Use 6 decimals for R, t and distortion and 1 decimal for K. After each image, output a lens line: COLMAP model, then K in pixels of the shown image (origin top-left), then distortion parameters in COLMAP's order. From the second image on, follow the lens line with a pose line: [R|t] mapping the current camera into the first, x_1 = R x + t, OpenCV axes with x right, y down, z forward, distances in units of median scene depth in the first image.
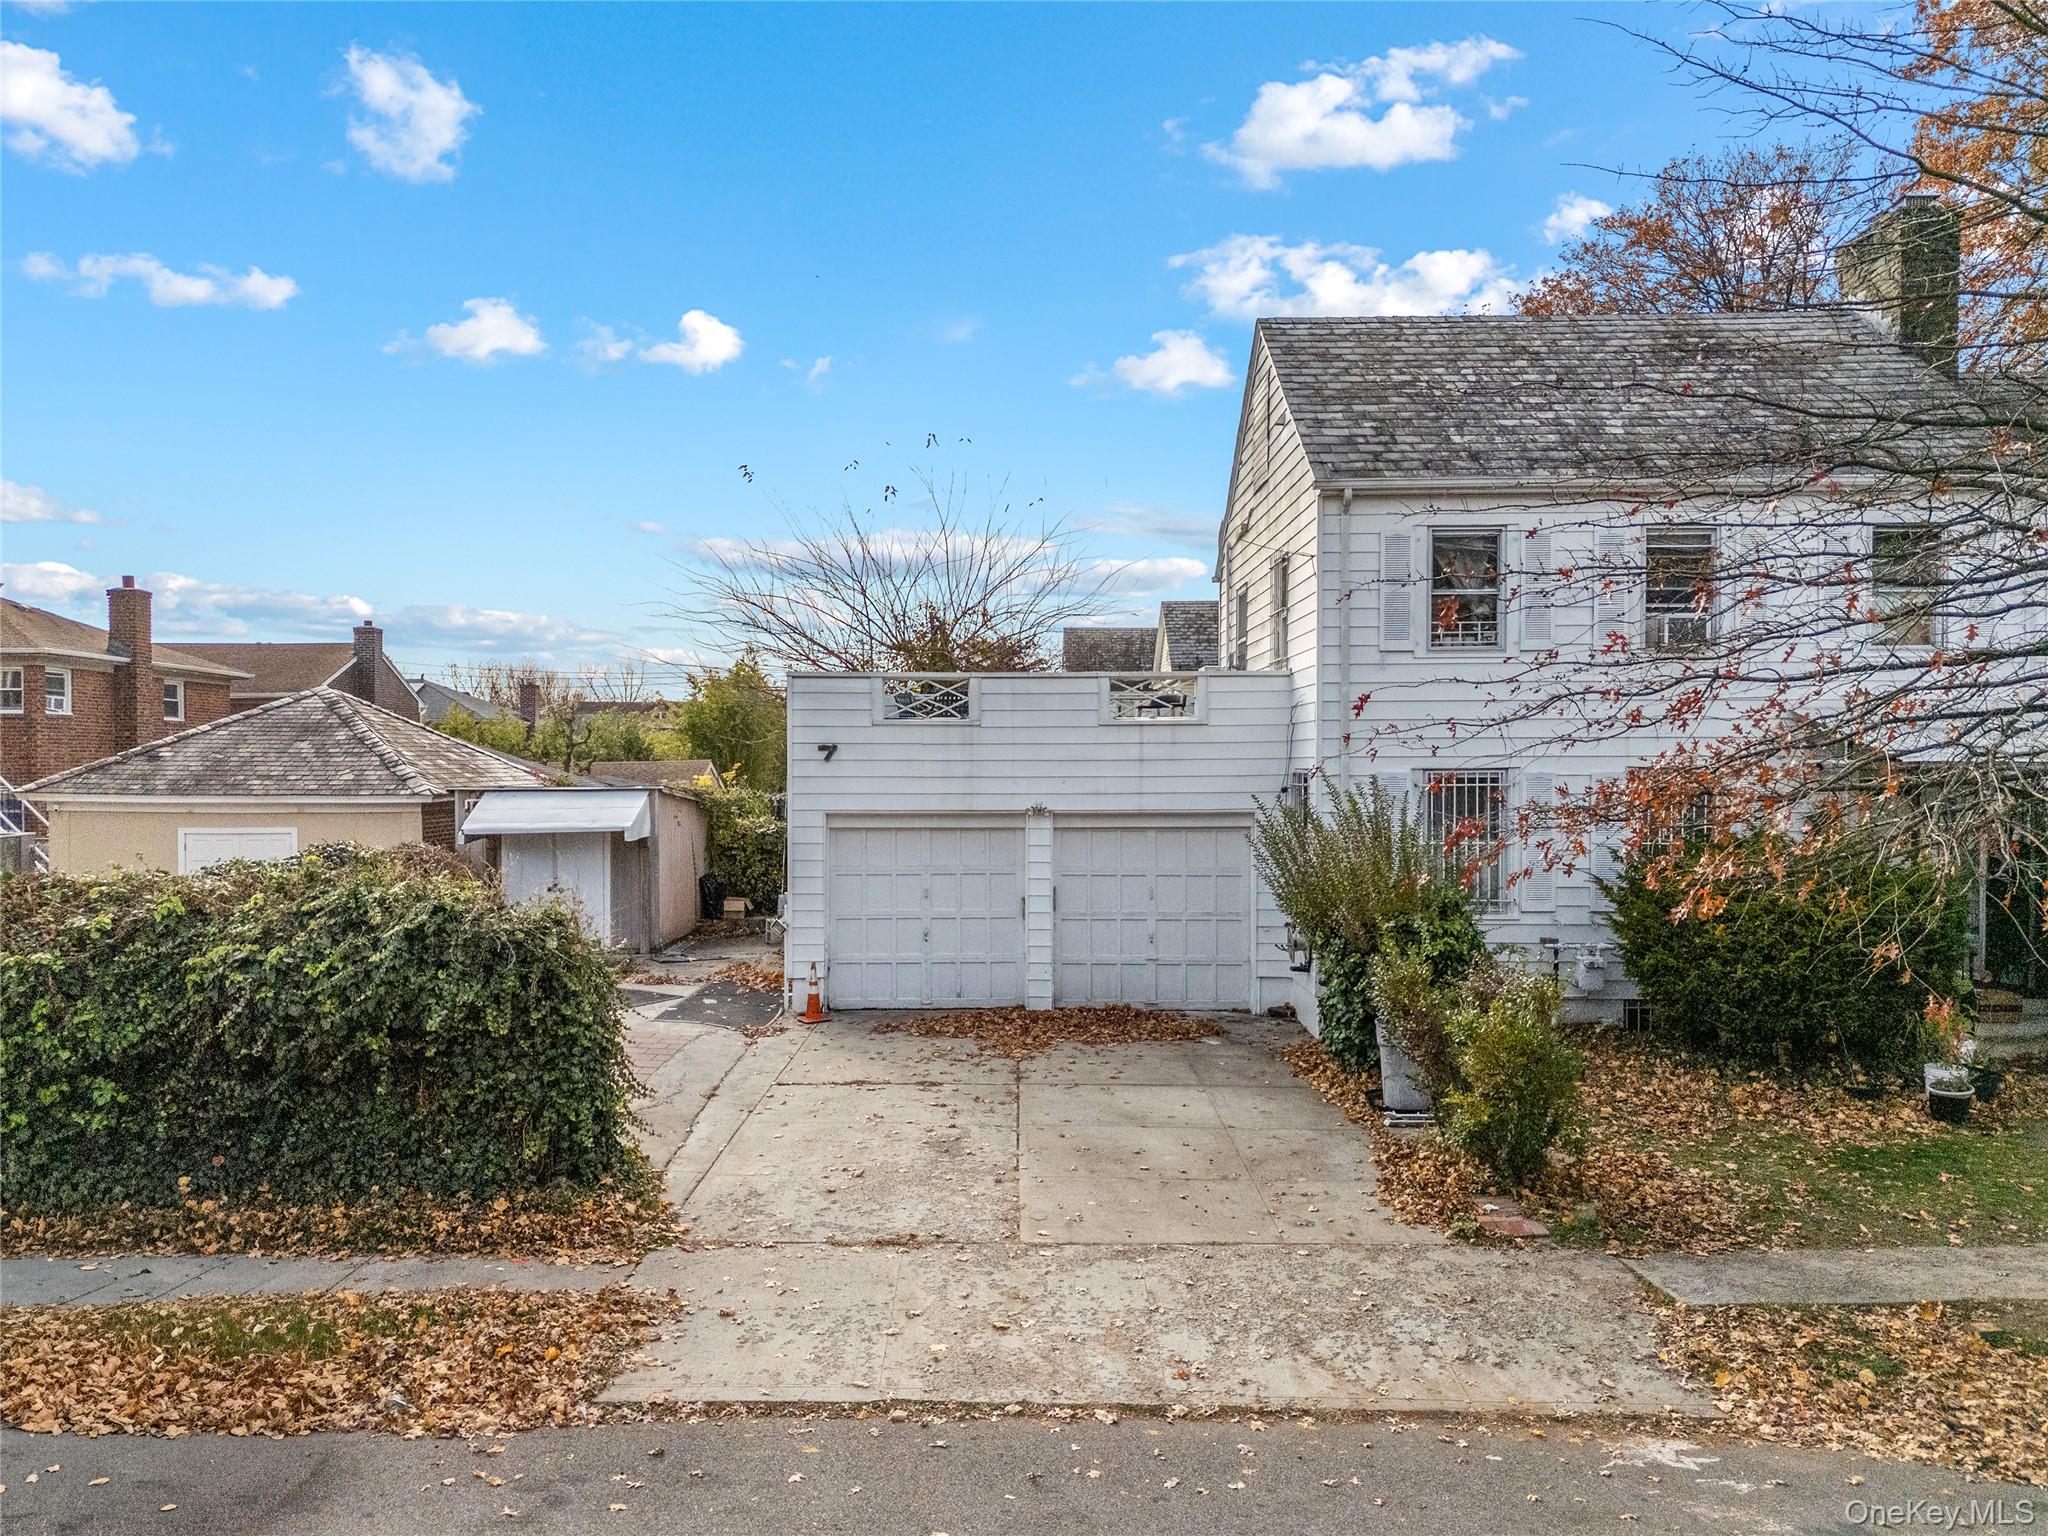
lens RADIAL K [[1521.7, 0, 991.2], [0, 1521.7, 782.2], [0, 0, 1]] dist [0.095618, -0.086083]
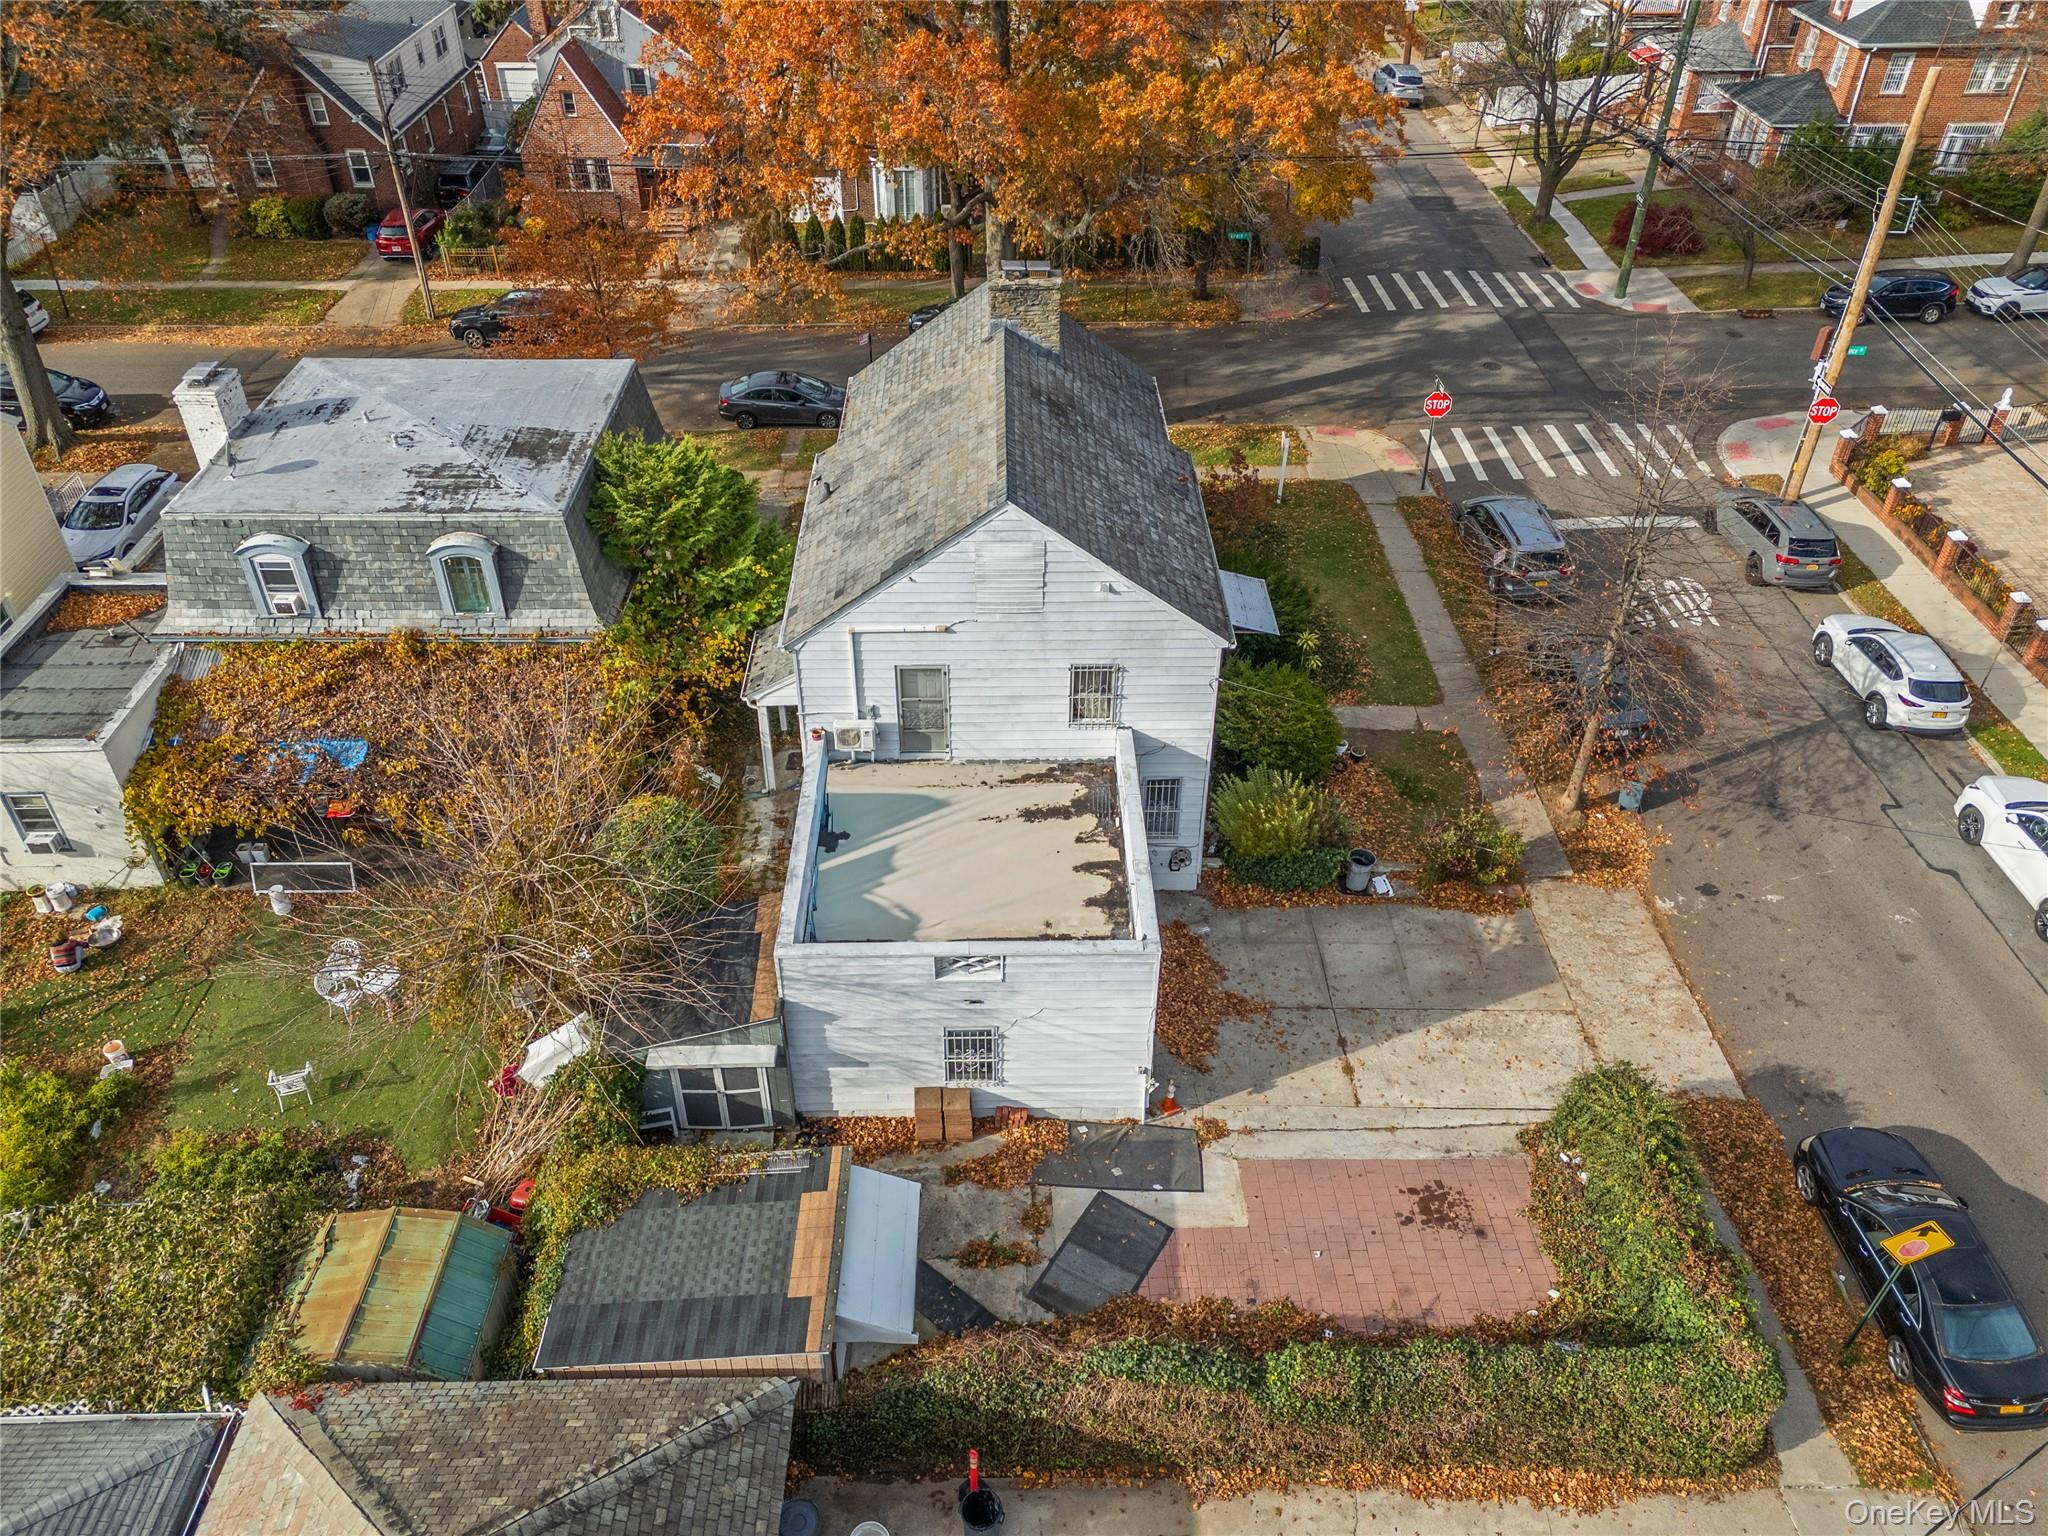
lens RADIAL K [[1510.3, 0, 1017.7], [0, 1510.3, 762.7], [0, 0, 1]] dist [0.061359, -0.044781]
pose [[-0.027351, -0.600597, 0.799084, -1.068511], [0.010559, 0.799165, 0.601019, -0.981763], [-0.999570, 0.024876, -0.015516, 1.137363]]
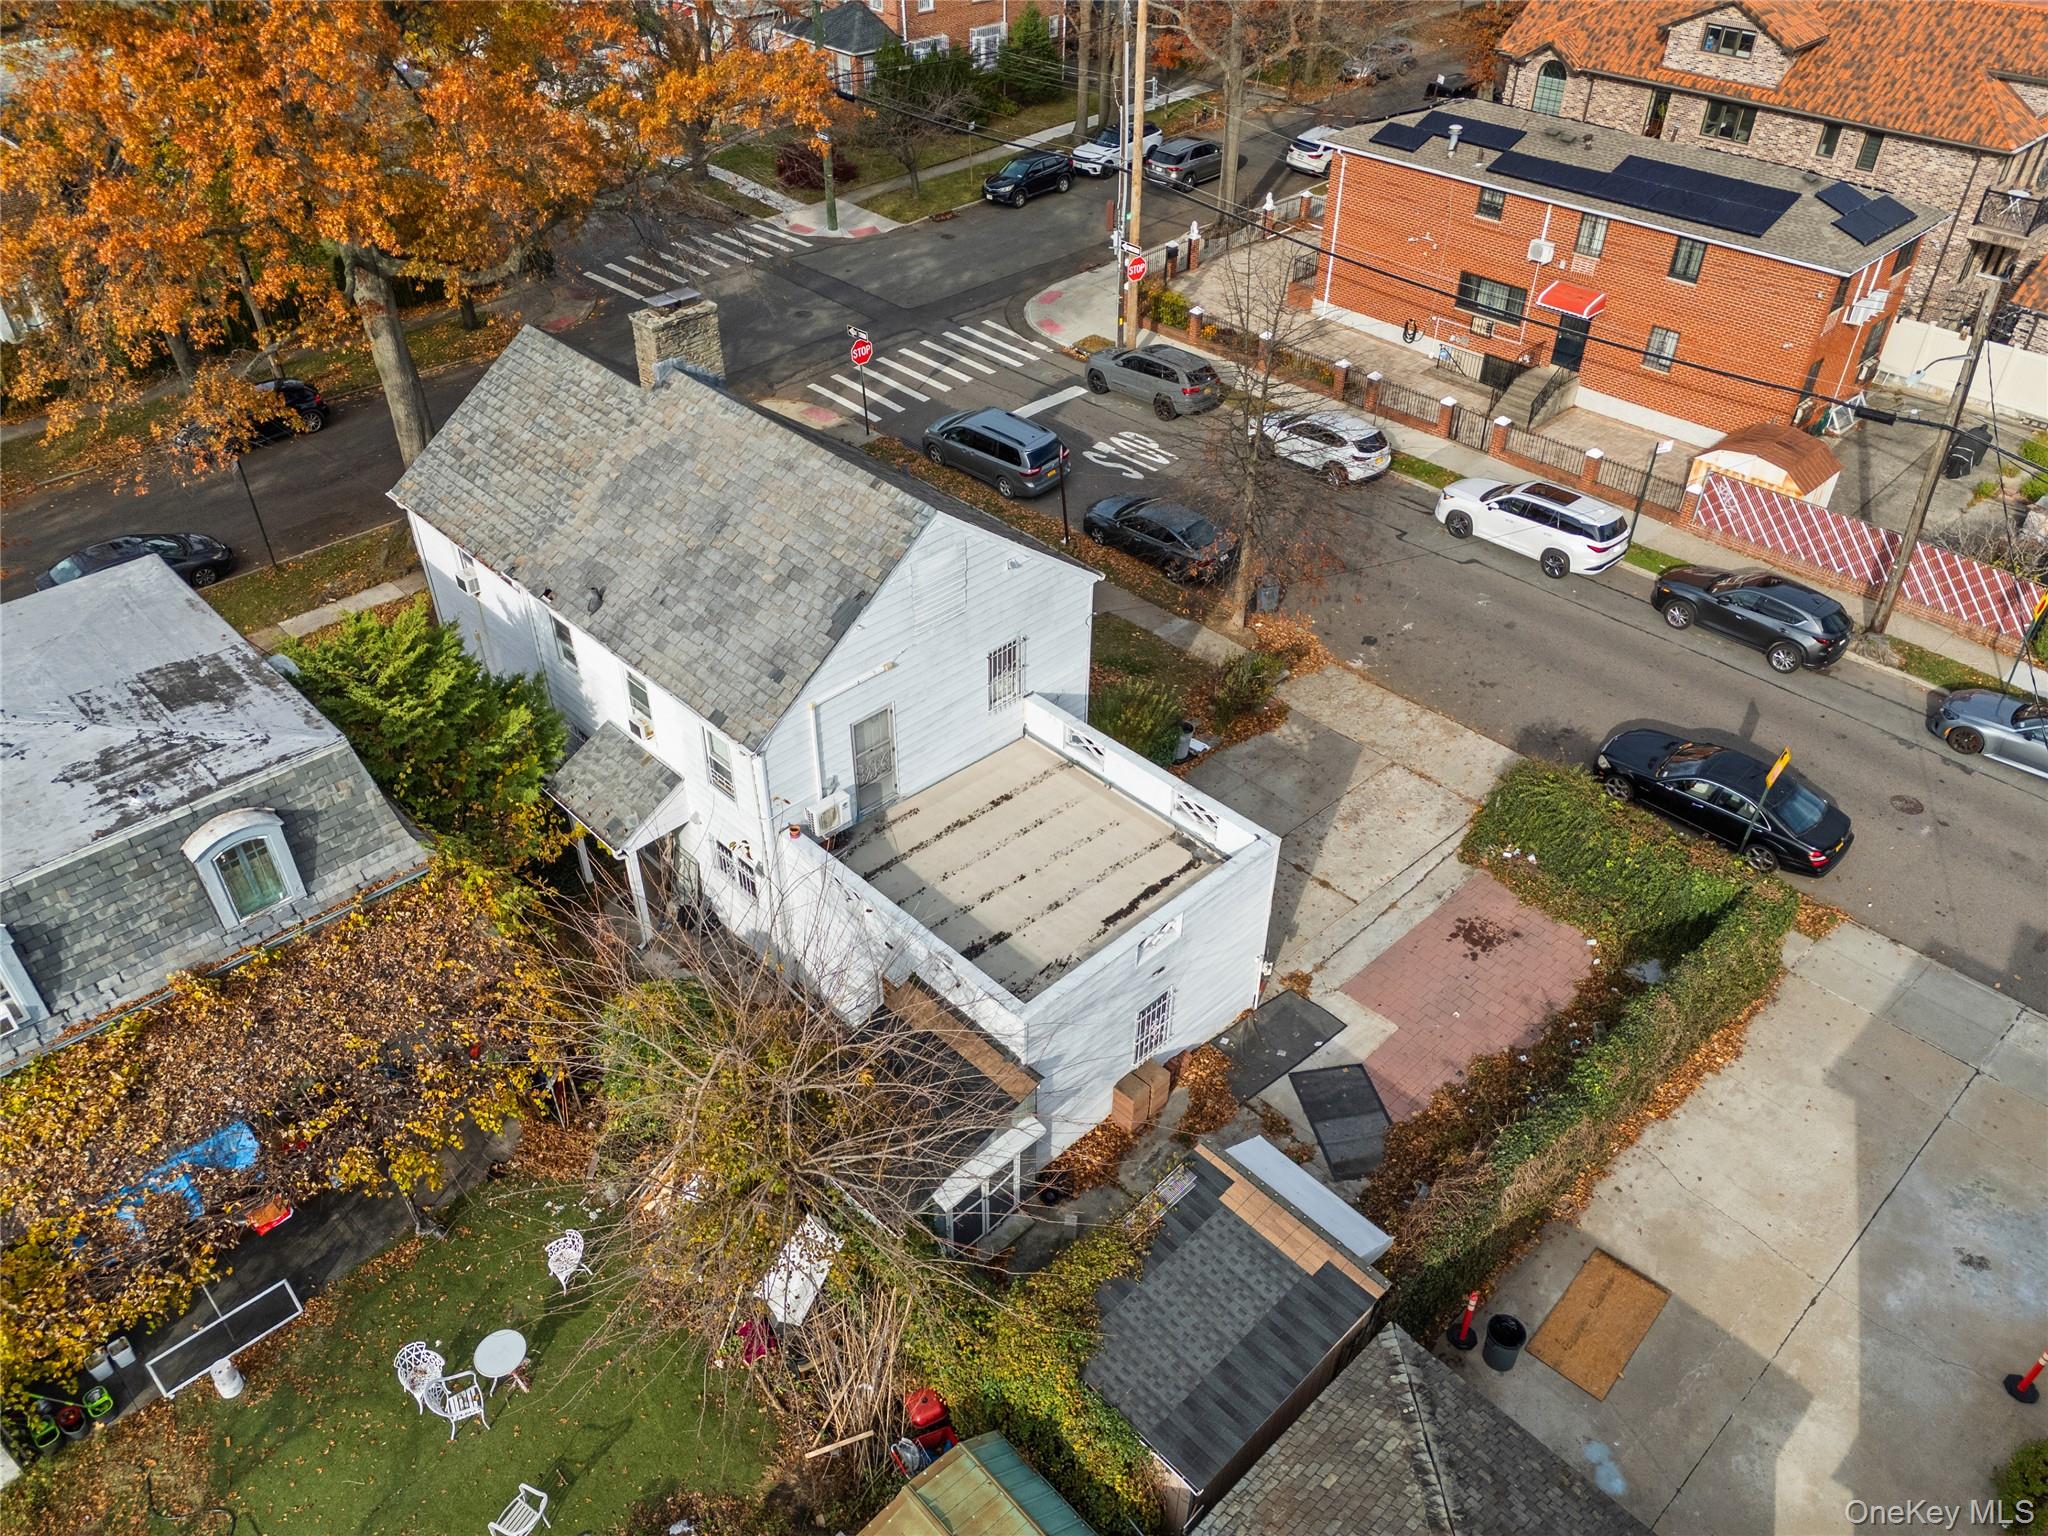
lens RADIAL K [[1503.0, 0, 1019.0], [0, 1503.0, 770.2], [0, 0, 1]] dist [0.077295, -0.067808]
pose [[-0.701073, -0.439475, 0.561568, -0.719882], [0.006287, 0.783674, 0.621140, -0.992361], [-0.713062, 0.438995, -0.546650, 1.907618]]
